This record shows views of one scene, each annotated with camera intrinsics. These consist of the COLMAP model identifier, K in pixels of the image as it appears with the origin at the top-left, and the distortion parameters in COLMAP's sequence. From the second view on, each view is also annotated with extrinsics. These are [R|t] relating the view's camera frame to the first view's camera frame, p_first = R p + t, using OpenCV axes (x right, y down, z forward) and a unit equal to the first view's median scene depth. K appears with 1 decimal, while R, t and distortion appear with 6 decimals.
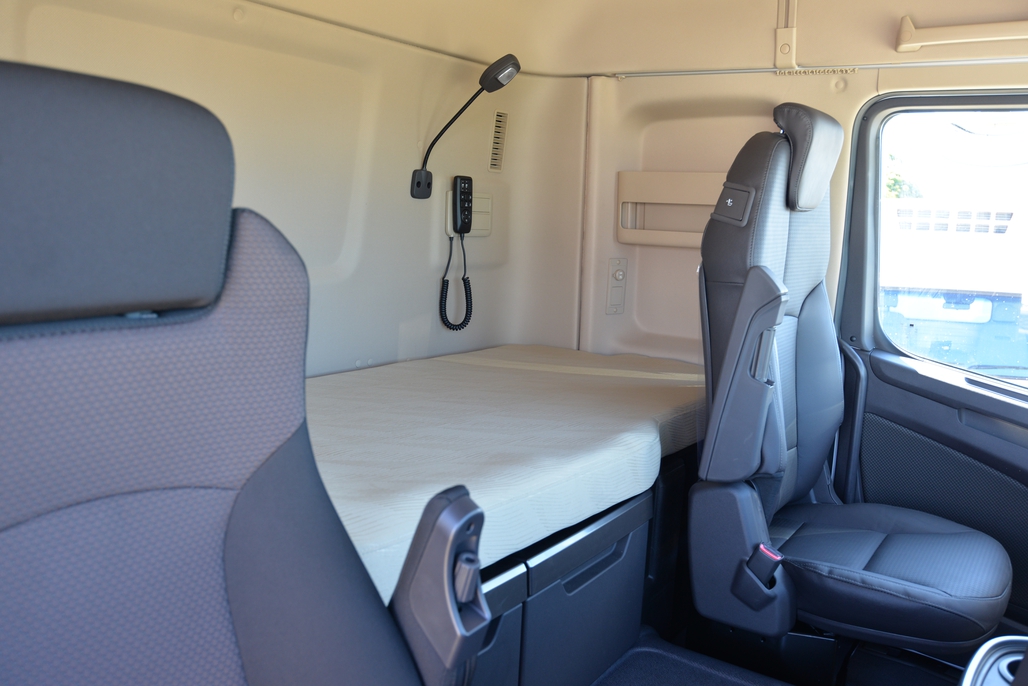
lens RADIAL K [[833.0, 0, 514.0], [0, 833.0, 343.0], [0, 0, 1]] dist [-0.077241, 0.063628]
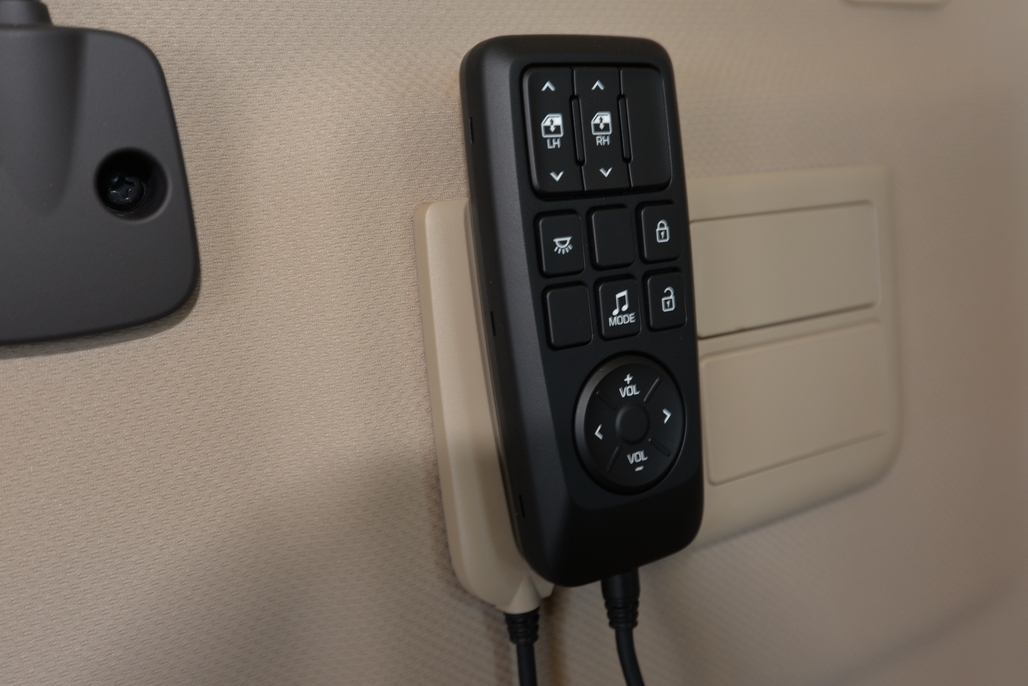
lens RADIAL K [[965.5, 0, 520.4], [0, 965.5, 339.9], [0, 0, 1]] dist [-0.056073, 0.002315]
pose [[0.911295, -0.074831, -0.404898, -0.022346], [0.071197, 0.997172, -0.024051, -0.174032], [0.405553, -0.006910, 0.914046, 0.959202]]
